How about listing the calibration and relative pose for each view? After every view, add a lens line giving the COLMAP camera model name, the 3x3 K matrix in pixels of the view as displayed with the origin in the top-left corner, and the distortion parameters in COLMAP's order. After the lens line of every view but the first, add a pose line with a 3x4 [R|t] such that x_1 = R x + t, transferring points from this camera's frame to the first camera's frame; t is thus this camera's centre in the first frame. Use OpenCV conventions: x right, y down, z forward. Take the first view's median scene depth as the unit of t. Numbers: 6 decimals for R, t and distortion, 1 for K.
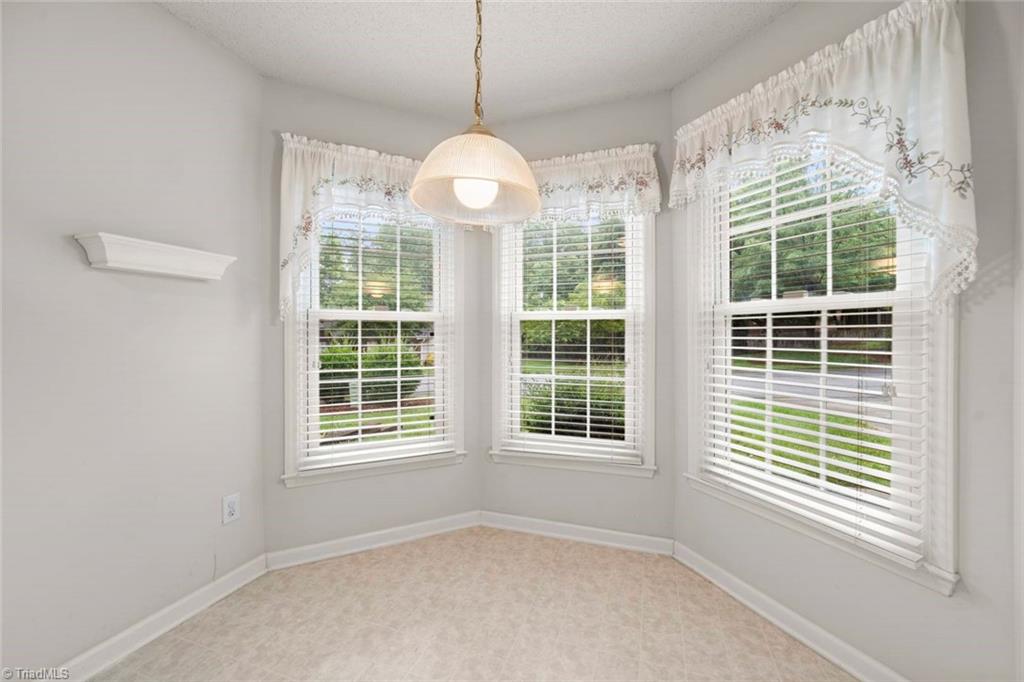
lens RADIAL K [[375.5, 0, 547.0], [0, 375.5, 335.5], [0, 0, 1]] dist [-0.010963, 0.007531]
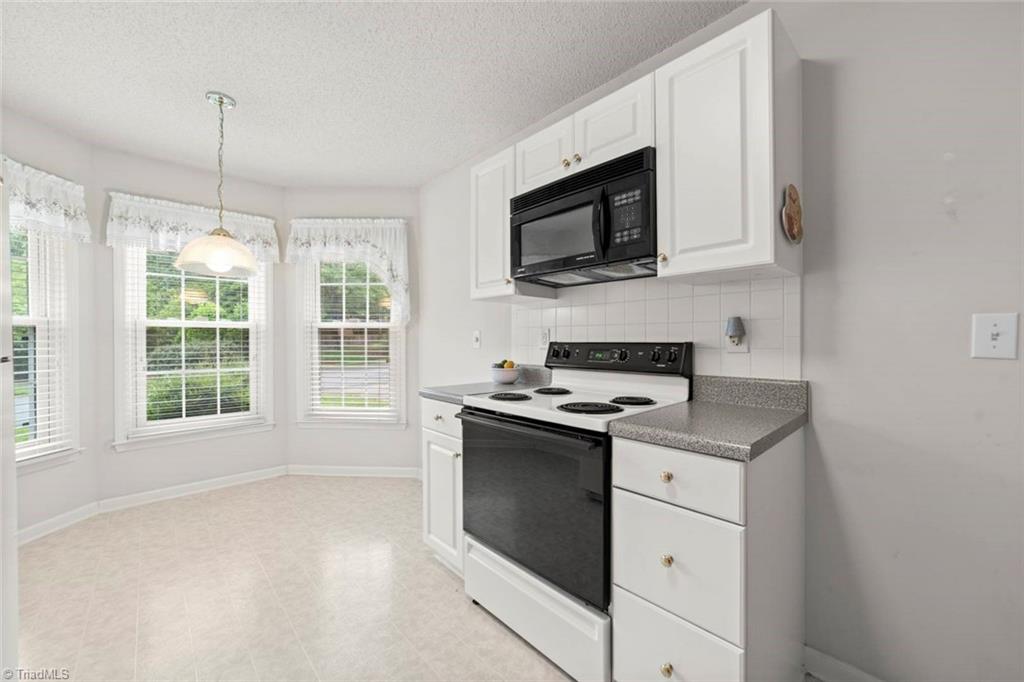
lens RADIAL K [[399.2, 0, 514.7], [0, 399.2, 340.9], [0, 0, 1]] dist [0.003130, 0.000247]
pose [[0.488297, -0.003880, 0.872669, -0.672234], [0.007118, 0.999975, 0.000463, 0.013170], [-0.872648, 0.005986, 0.488312, -0.696660]]
